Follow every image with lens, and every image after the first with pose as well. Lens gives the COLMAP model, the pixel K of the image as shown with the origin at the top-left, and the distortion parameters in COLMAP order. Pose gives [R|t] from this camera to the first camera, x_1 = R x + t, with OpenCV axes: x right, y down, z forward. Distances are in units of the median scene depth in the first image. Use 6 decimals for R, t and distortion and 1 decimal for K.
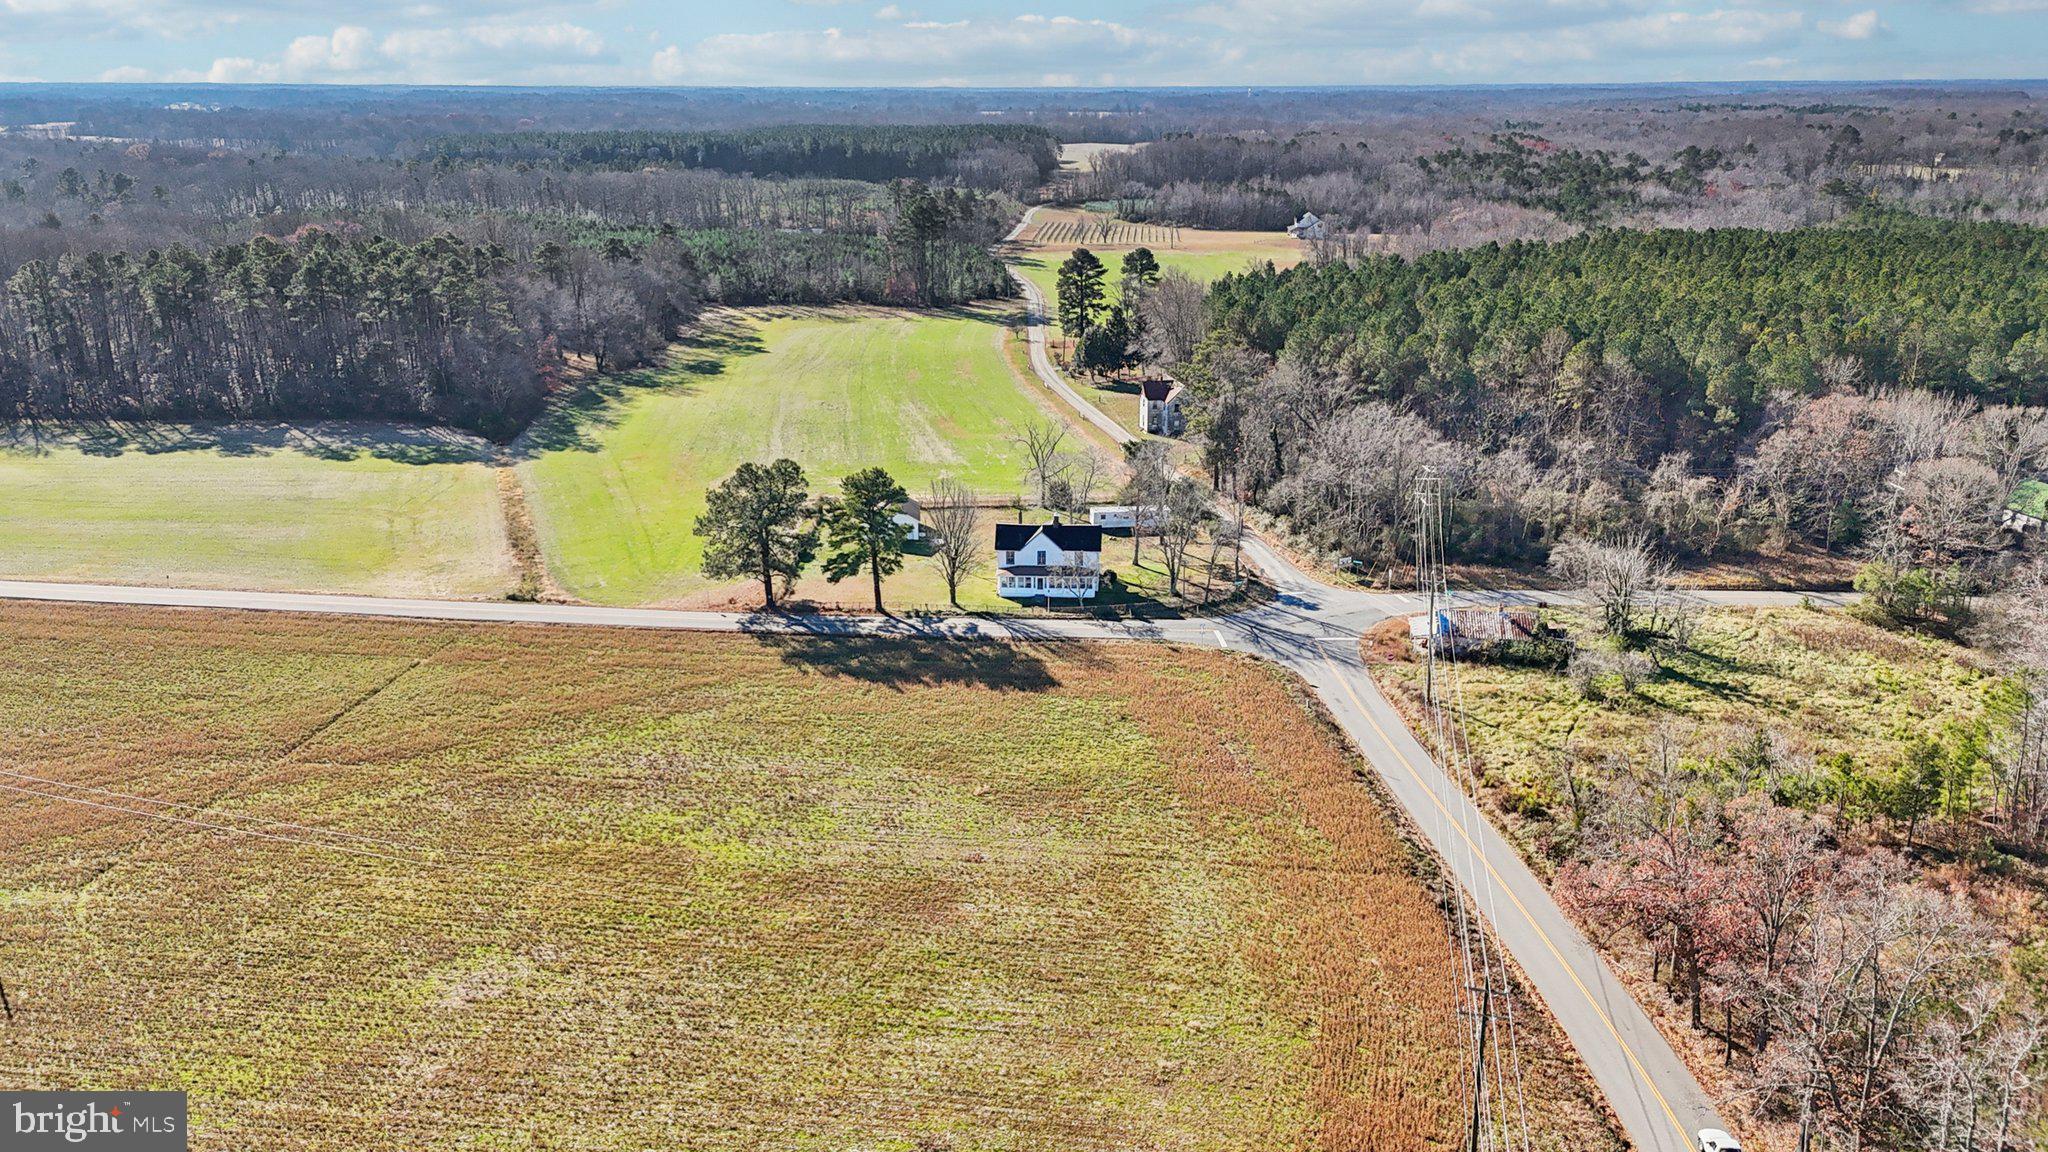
lens RADIAL K [[1505.8, 0, 1026.9], [0, 1505.8, 586.6], [0, 0, 1]] dist [0.067225, -0.054802]
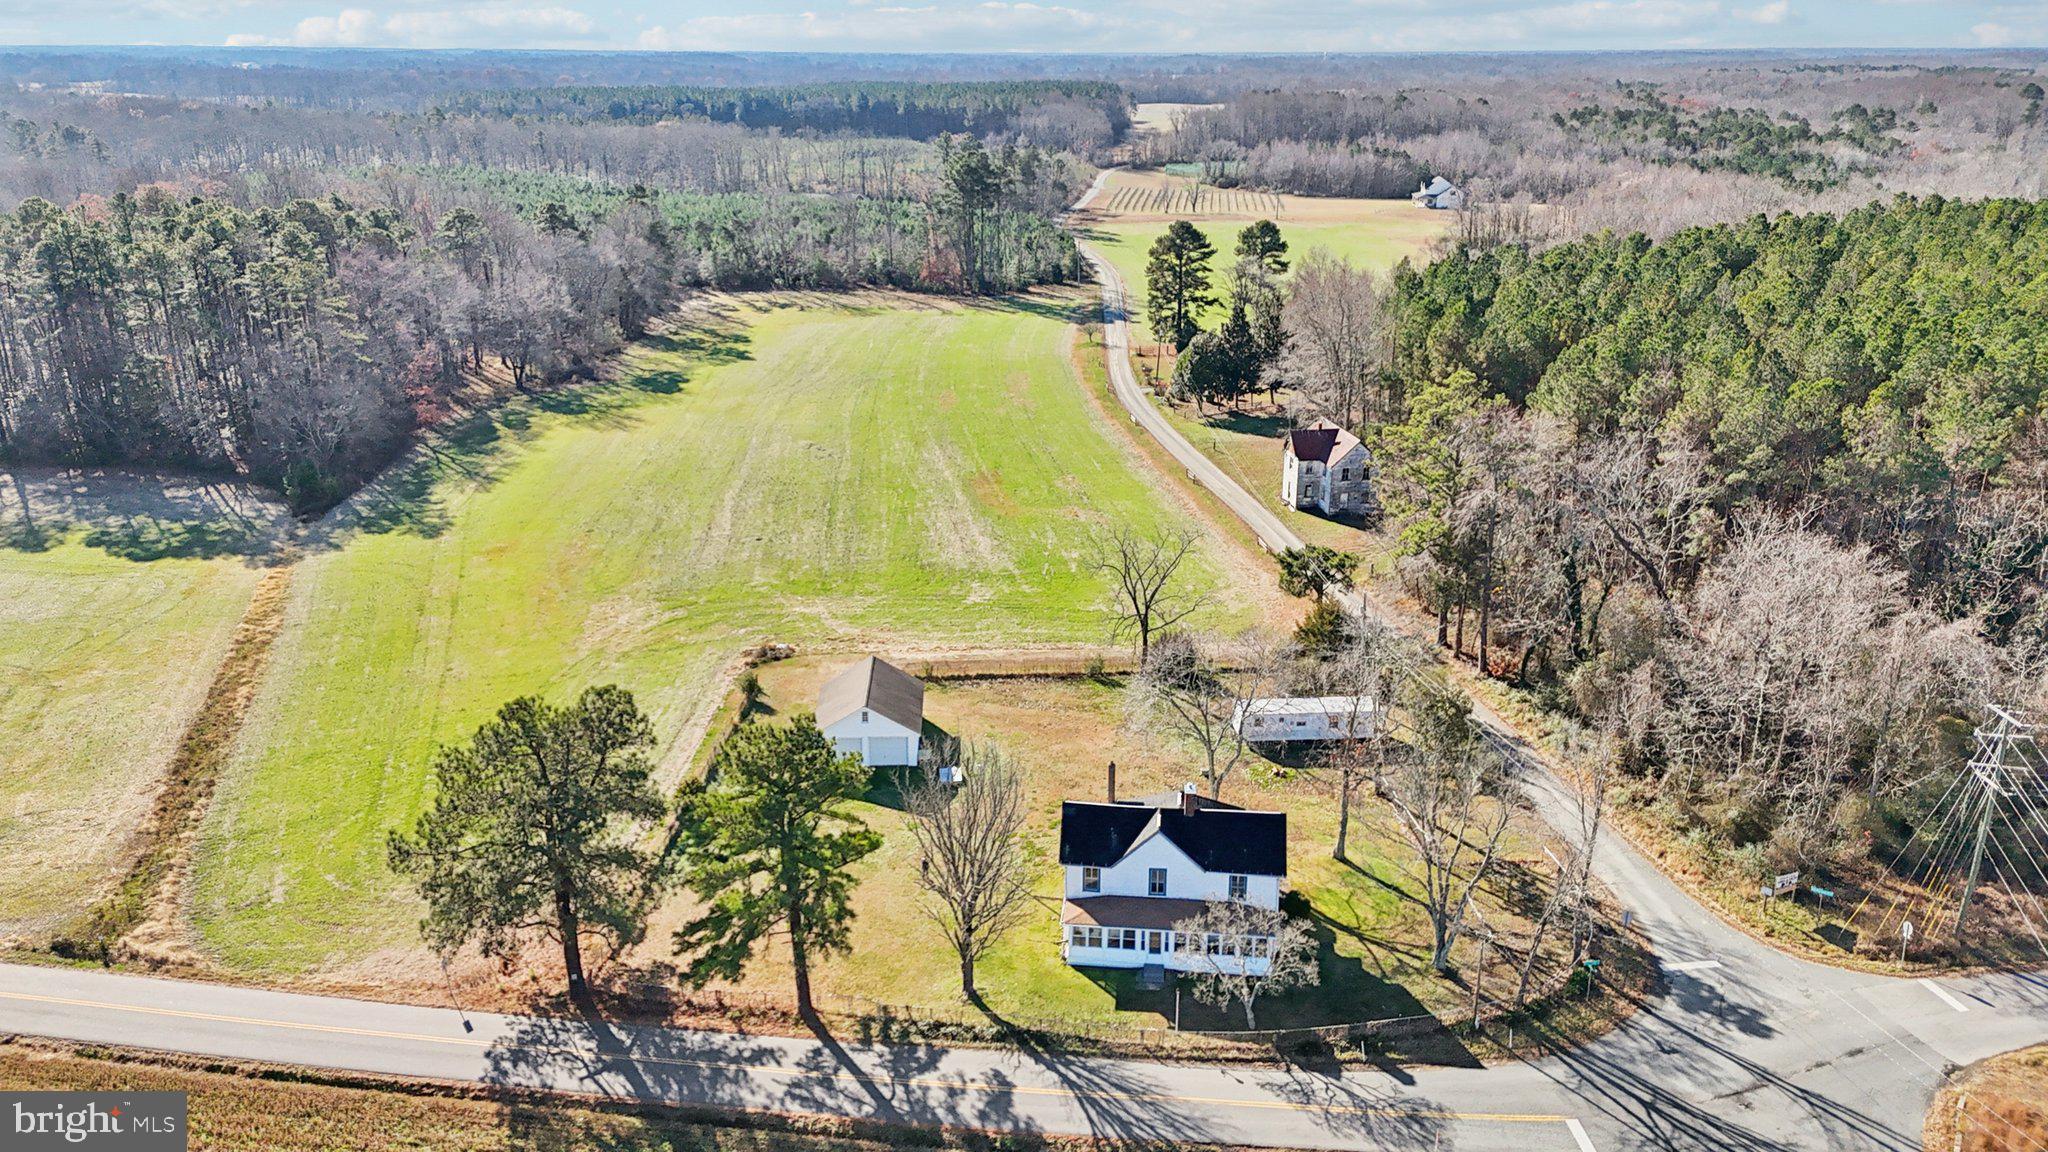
lens RADIAL K [[1505.8, 0, 1010.1], [0, 1505.8, 557.3], [0, 0, 1]] dist [0.067225, -0.054802]
pose [[0.998594, 0.018081, -0.049825, -0.012209], [-0.017954, 0.999834, 0.003003, -0.101680], [0.049871, -0.002104, 0.998753, 0.434742]]
